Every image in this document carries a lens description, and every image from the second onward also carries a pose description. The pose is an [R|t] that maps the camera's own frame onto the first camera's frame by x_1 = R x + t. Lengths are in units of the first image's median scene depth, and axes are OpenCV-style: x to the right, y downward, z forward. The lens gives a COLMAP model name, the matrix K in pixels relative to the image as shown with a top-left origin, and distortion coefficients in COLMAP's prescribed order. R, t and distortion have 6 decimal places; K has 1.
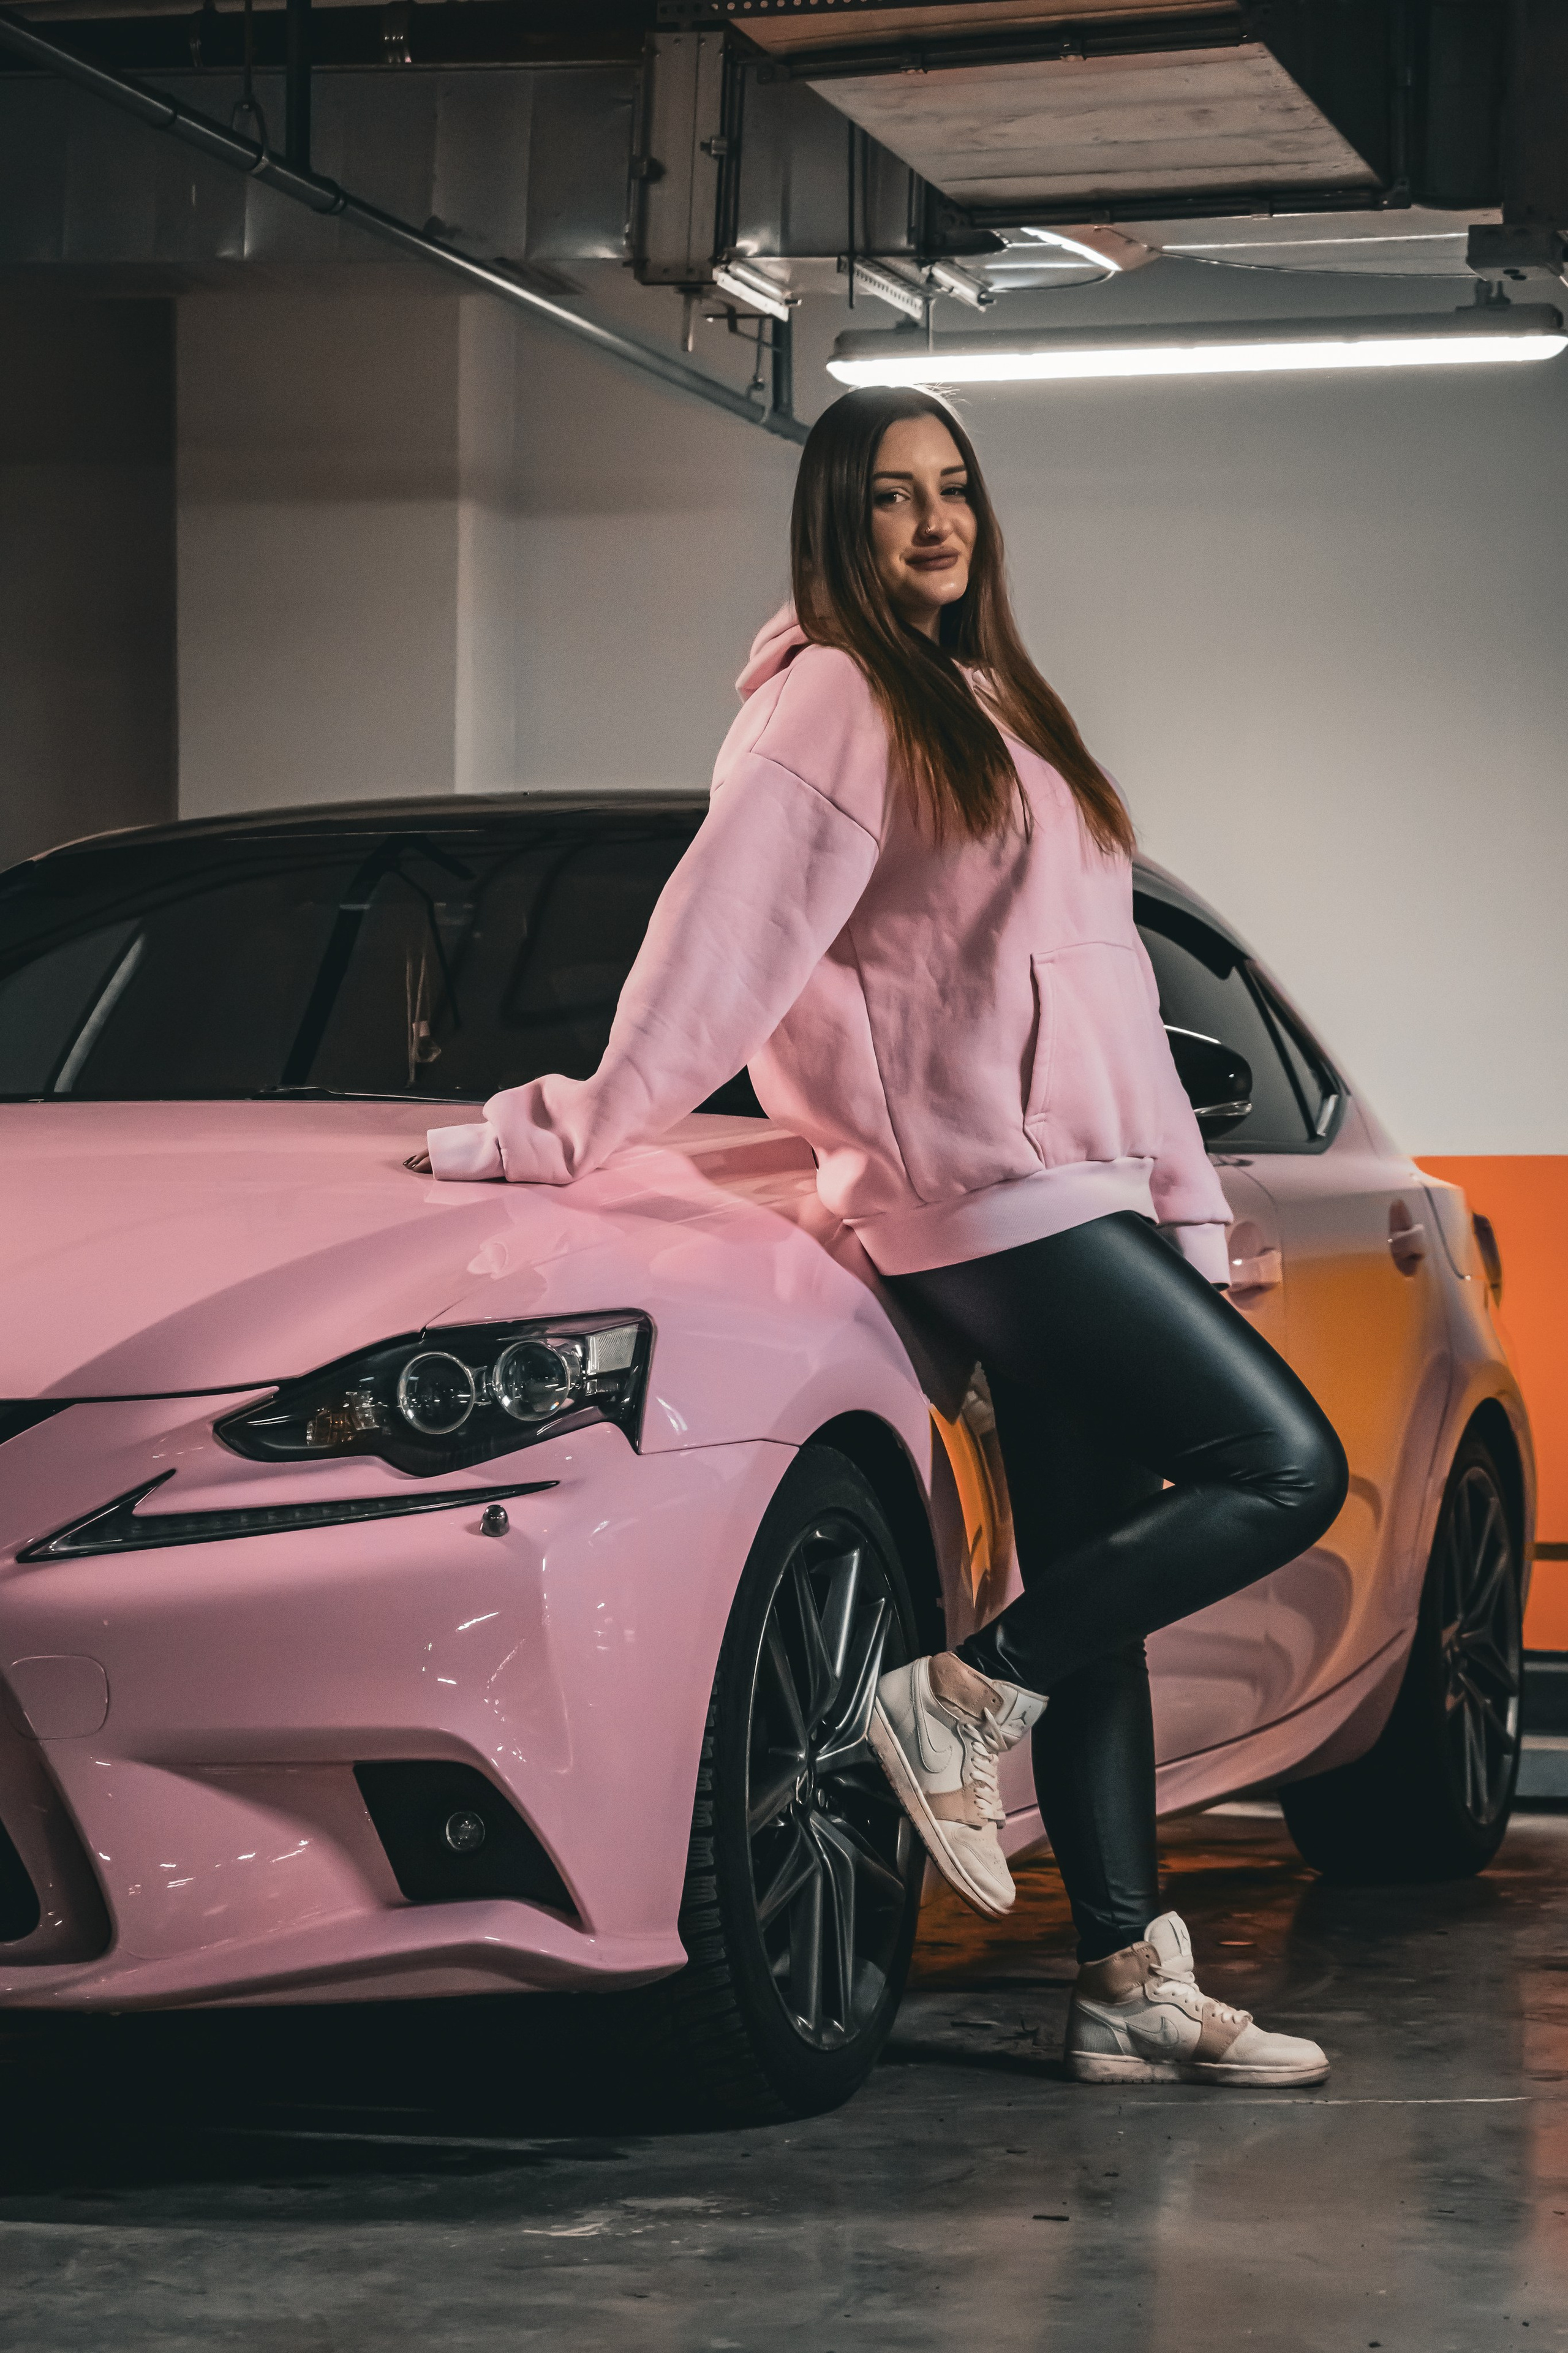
lens RADIAL K [[6299.1, 0, 784.0], [0, 6299.1, 1176.5], [0, 0, 1]] dist [0.056351, 0.278396]
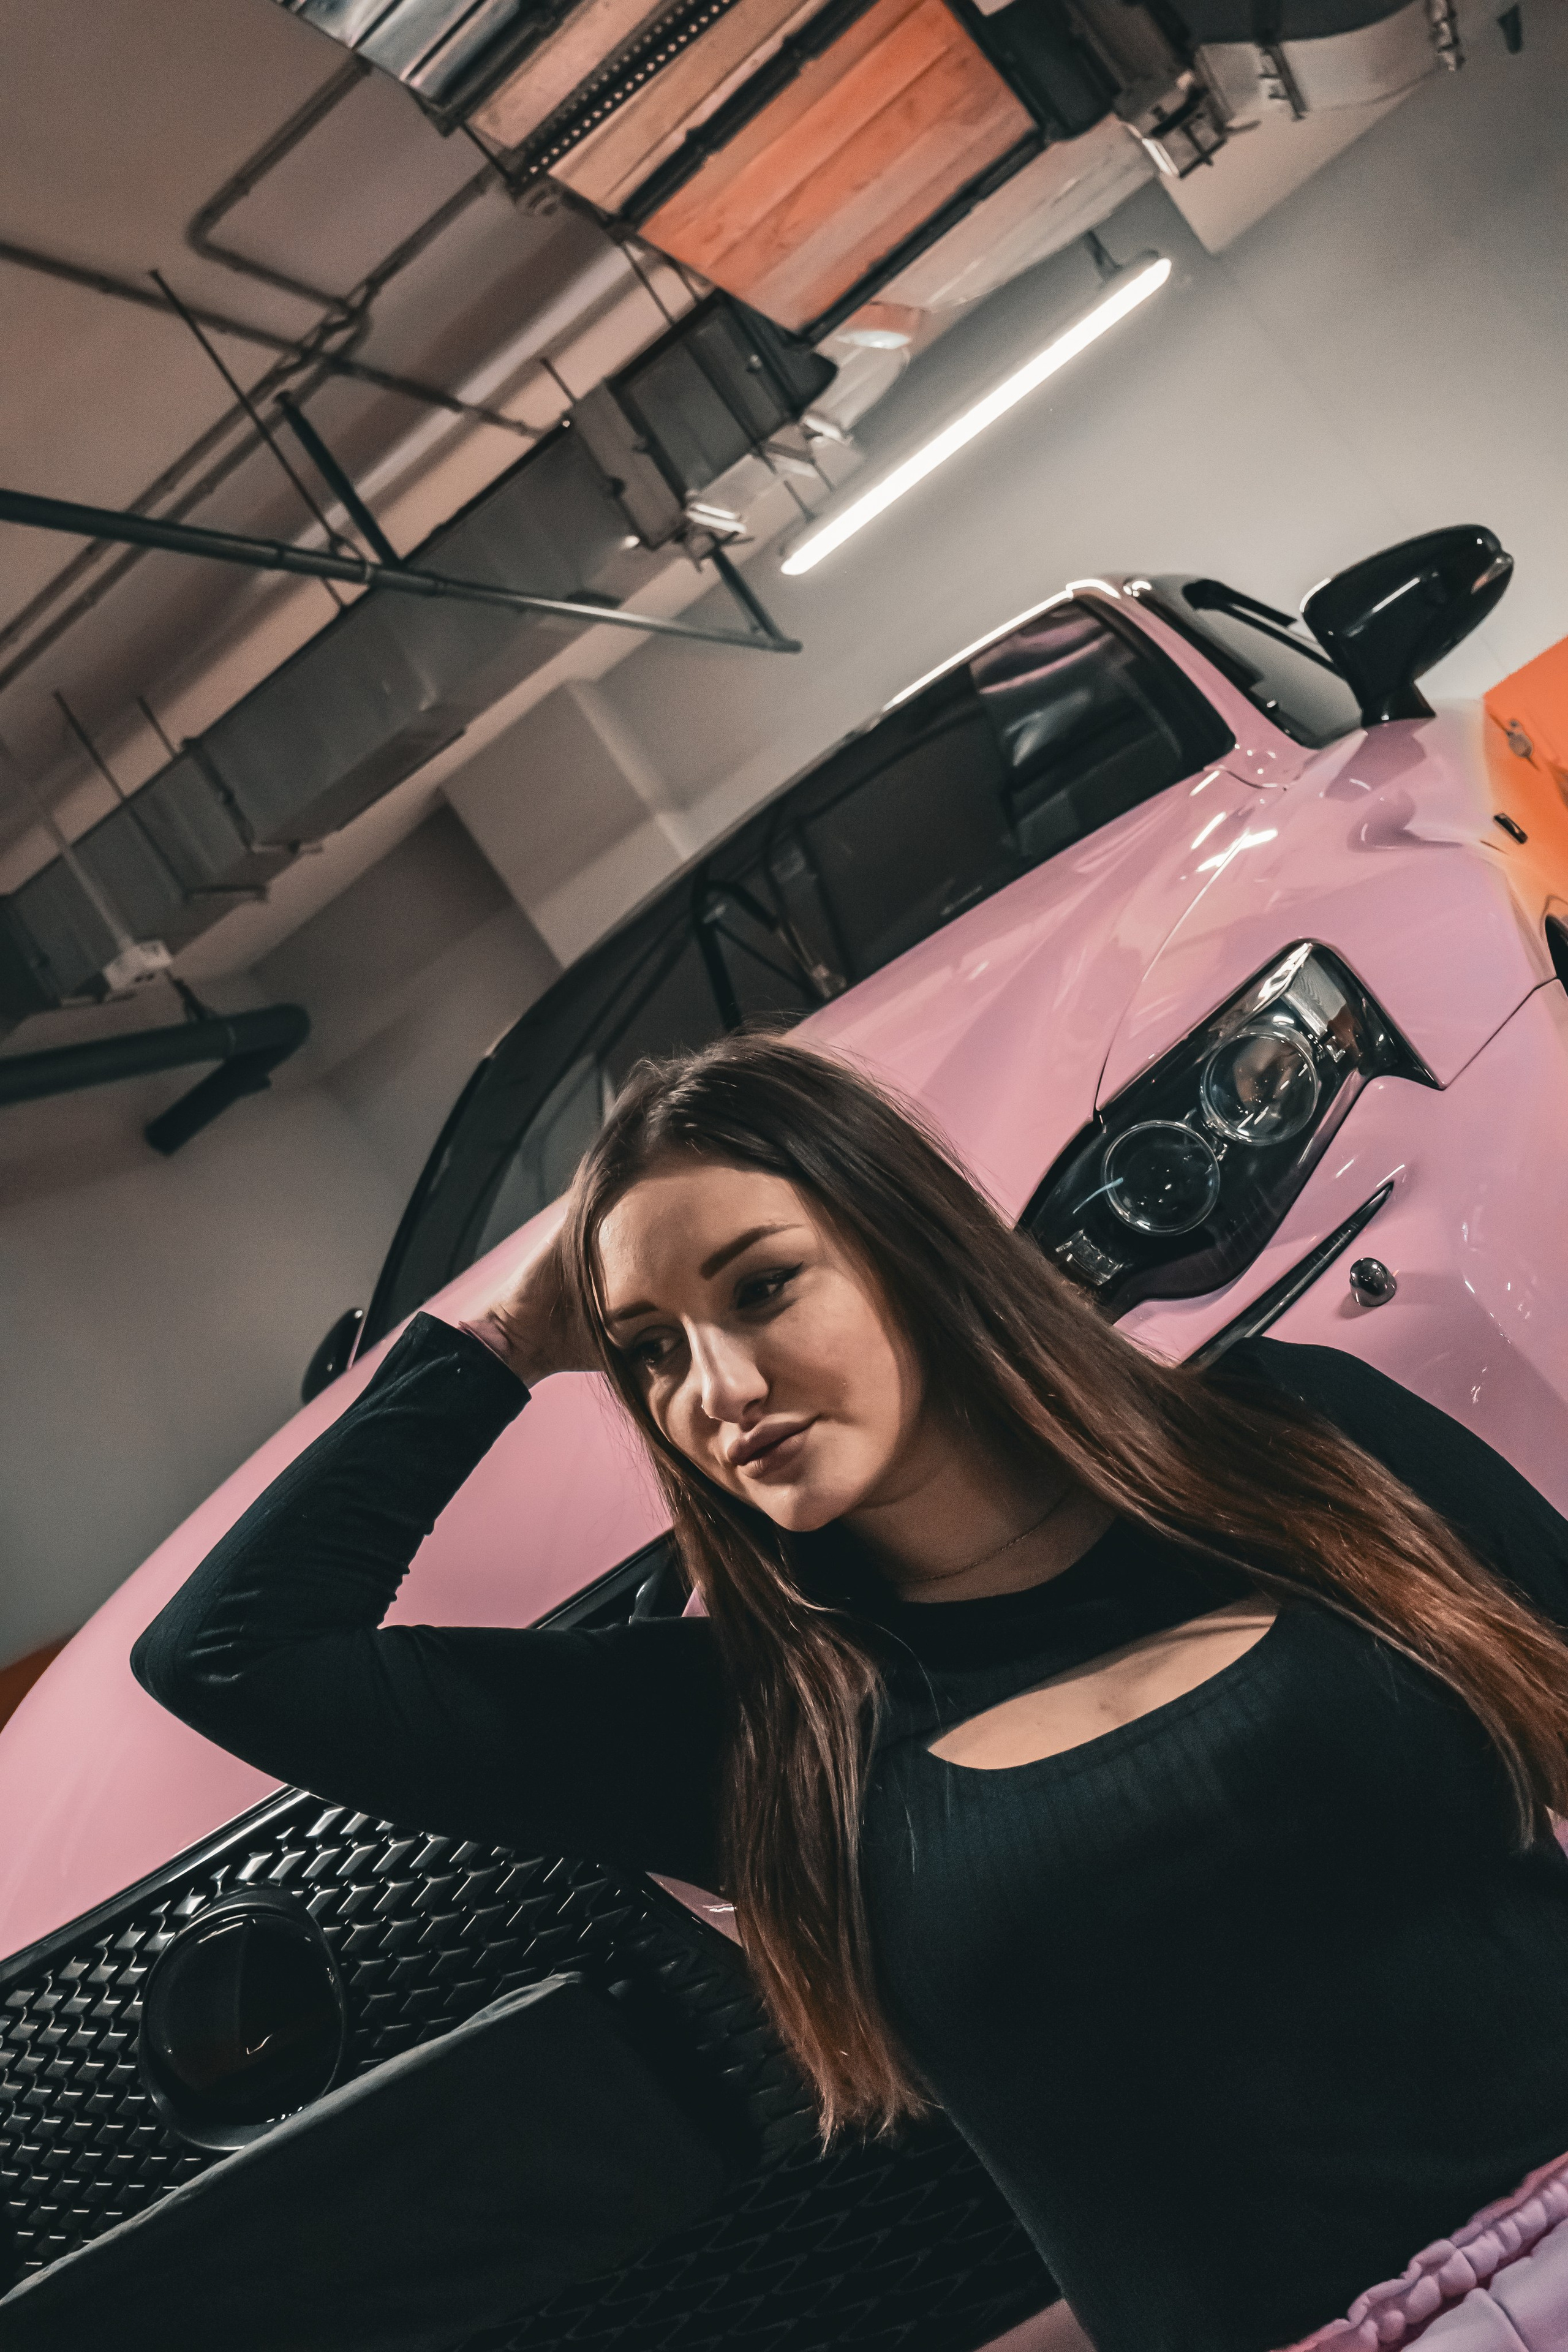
lens RADIAL K [[2336.4, 0, 784.0], [0, 2336.4, 1176.0], [0, 0, 1]] dist [0.002510, -0.007417]
pose [[0.822113, -0.565123, -0.069046, -0.042978], [0.565514, 0.824591, -0.015627, 0.008719], [0.065766, -0.026199, 0.997491, 0.443290]]
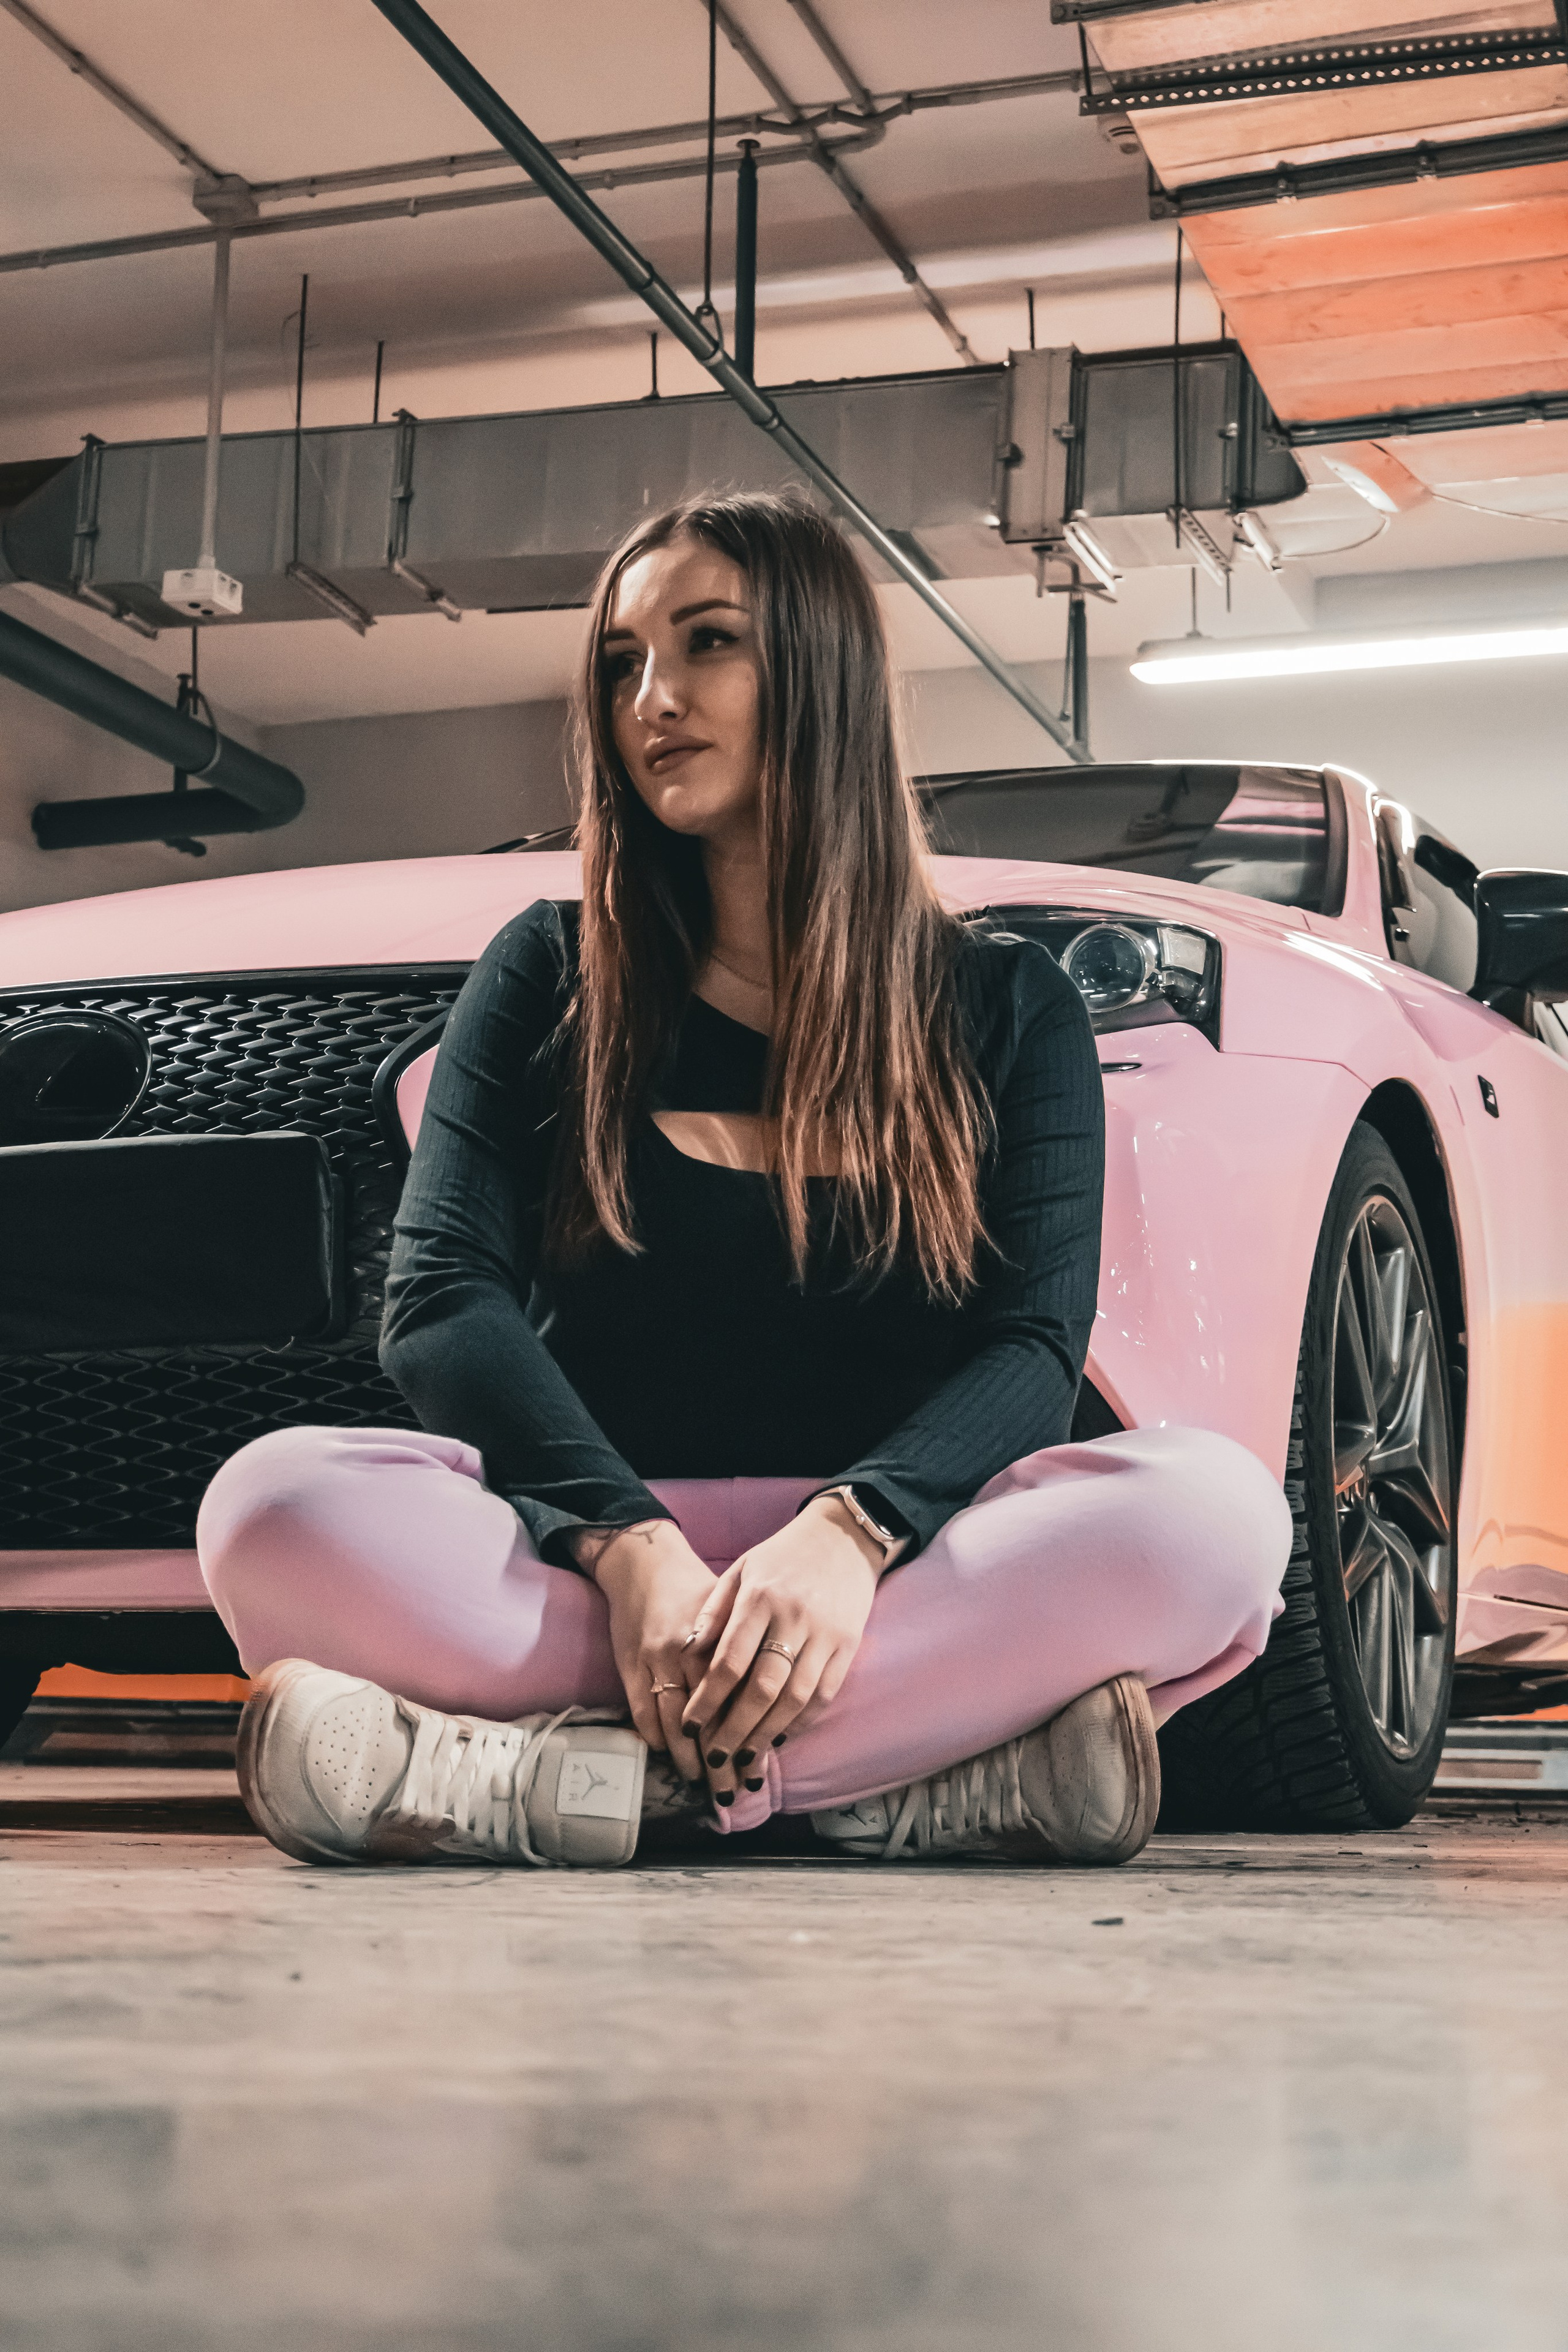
lens RADIAL K [[3738.1, 0, 784.0], [0, 3738.1, 1176.0], [0, 0, 1]] dist [0.004884, 0.188767]
pose [[0.999379, 0.001288, -0.035222, -0.040506], [-0.005776, 0.991807, -0.127617, 0.079067], [0.034769, 0.127741, 0.991198, 0.280359]]
